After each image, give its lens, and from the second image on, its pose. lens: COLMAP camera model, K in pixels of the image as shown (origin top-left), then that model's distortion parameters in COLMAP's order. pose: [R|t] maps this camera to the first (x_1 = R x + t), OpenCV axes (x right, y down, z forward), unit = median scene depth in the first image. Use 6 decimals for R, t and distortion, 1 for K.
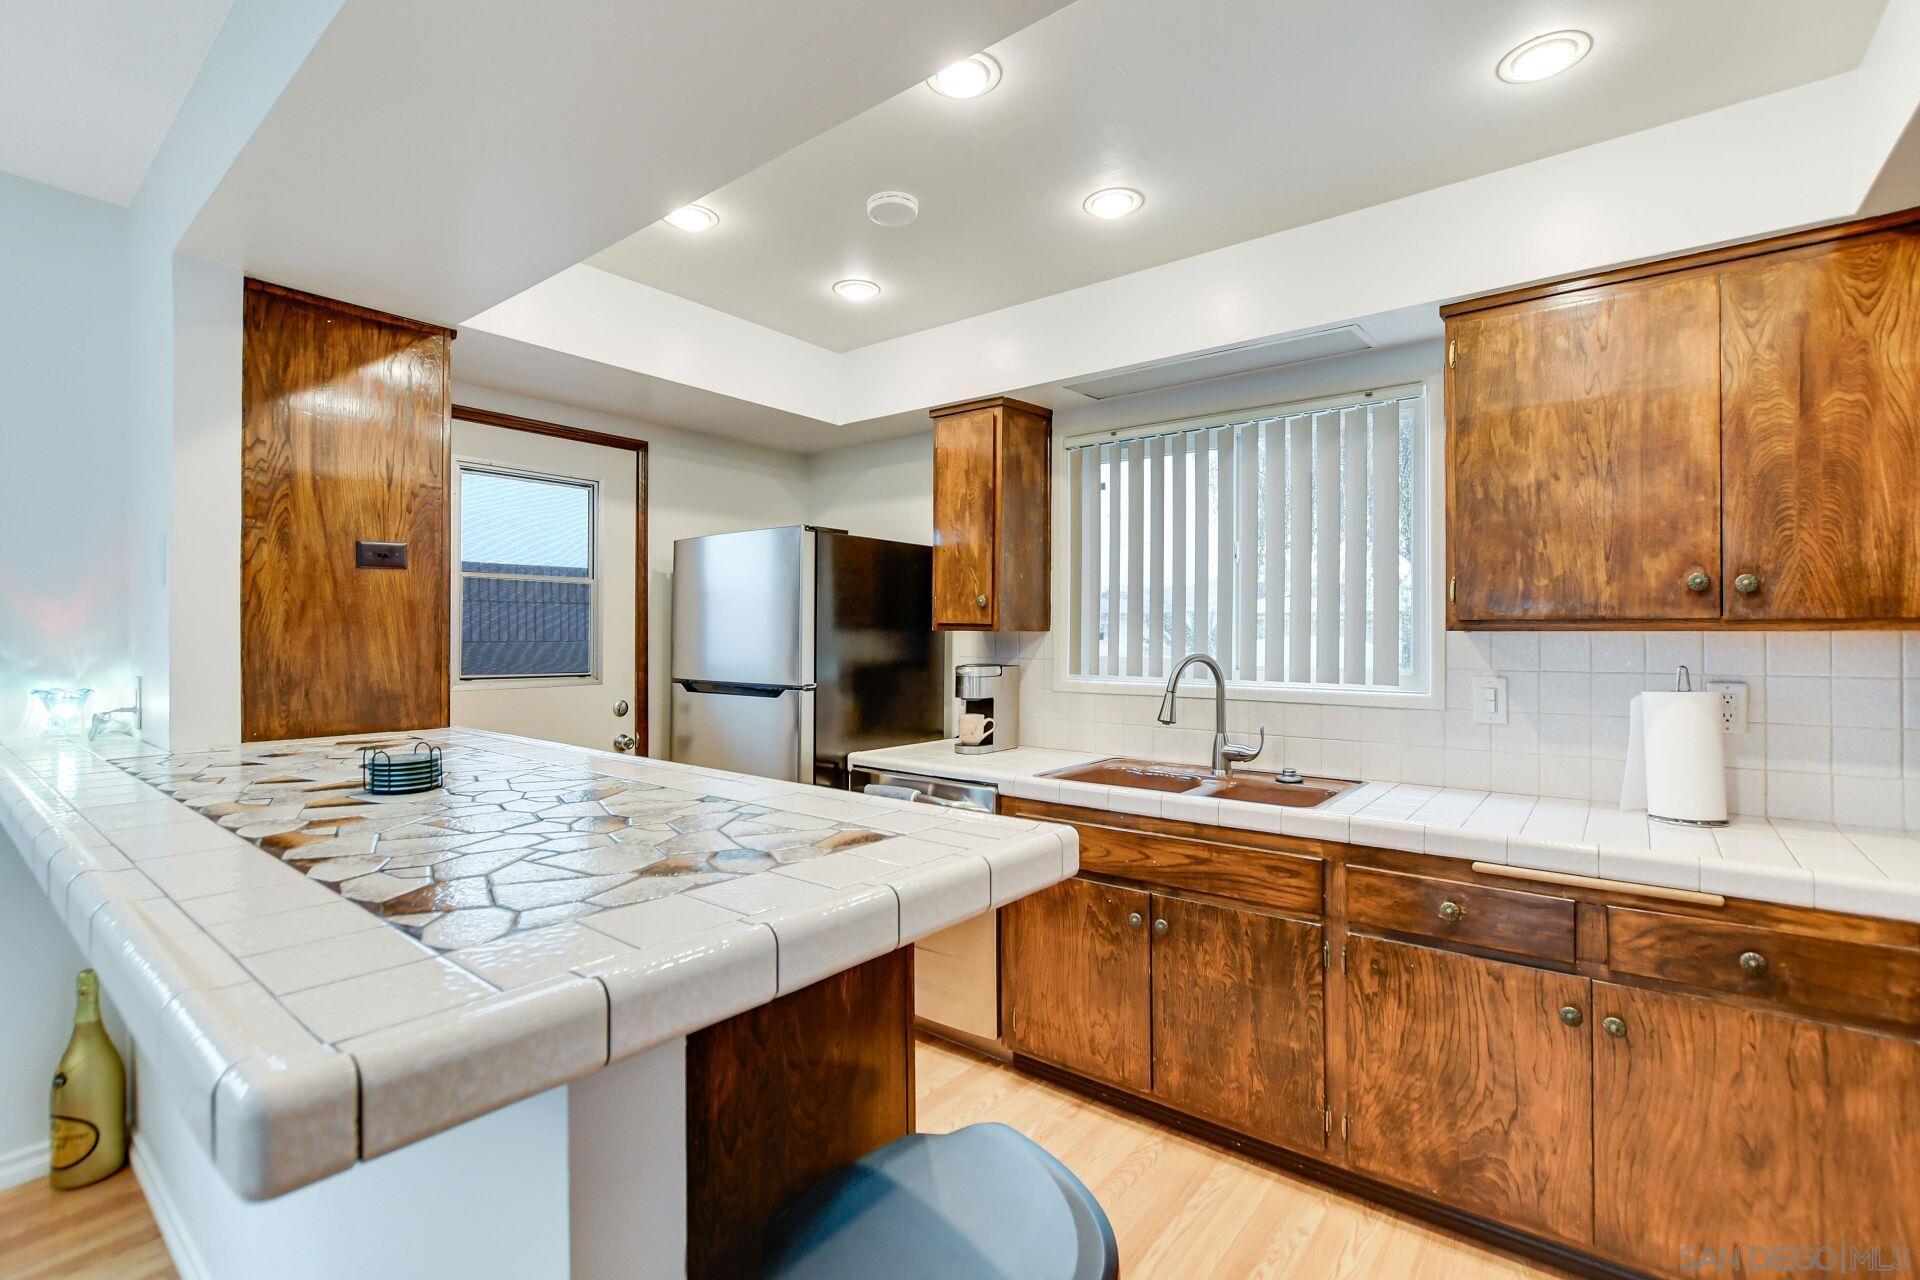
lens RADIAL K [[868.3, 0, 950.0], [0, 868.3, 633.3], [0, 0, 1]] dist [-0.015607, 0.000617]
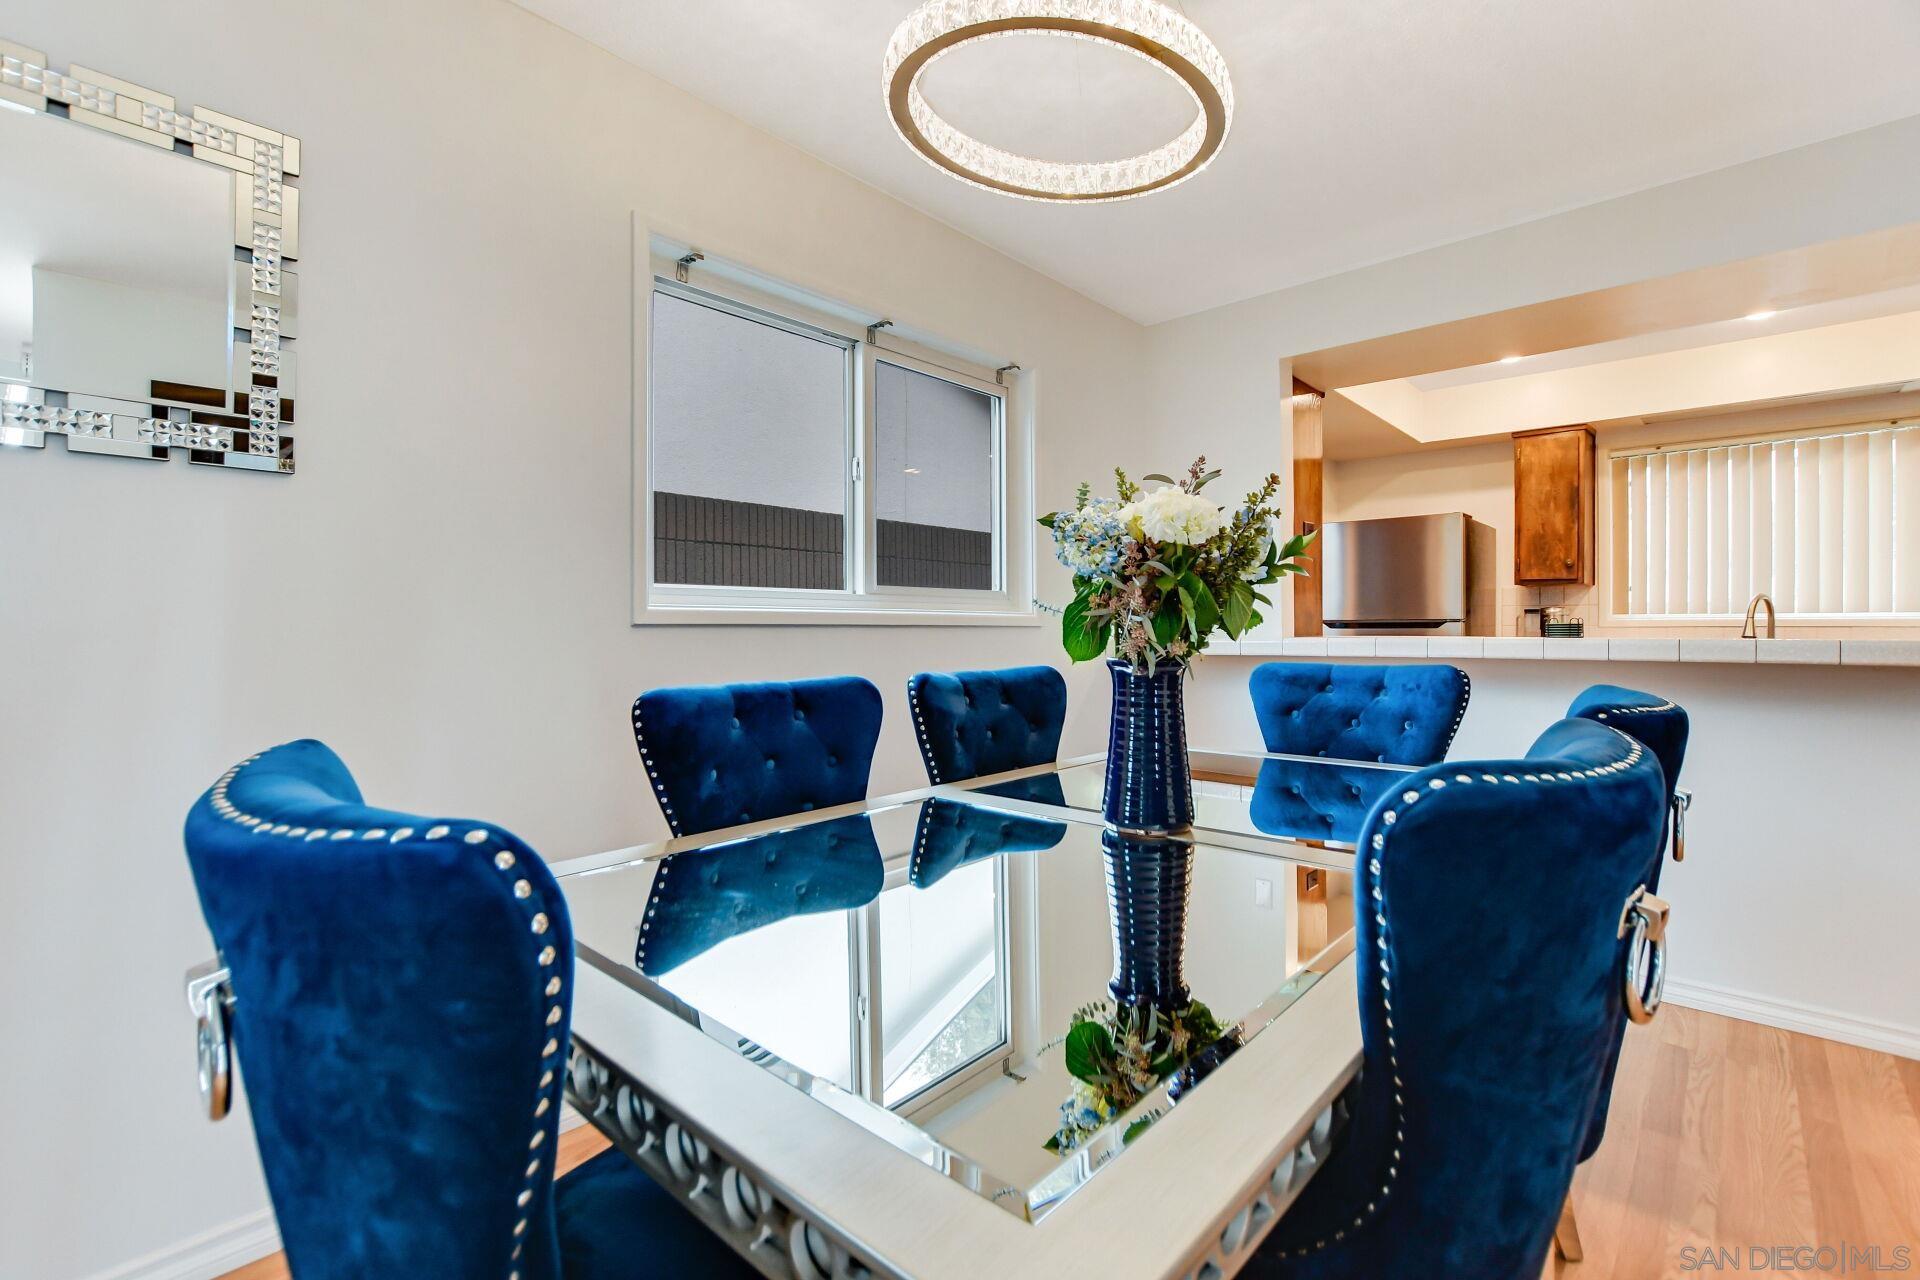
lens RADIAL K [[882.6, 0, 965.6], [0, 882.6, 619.0], [0, 0, 1]] dist [-0.002768, -0.000126]
pose [[0.998500, -0.001245, -0.054742, -1.171966], [0.000990, 0.999989, -0.004674, 0.082010], [0.054747, 0.004613, 0.998490, -0.707404]]
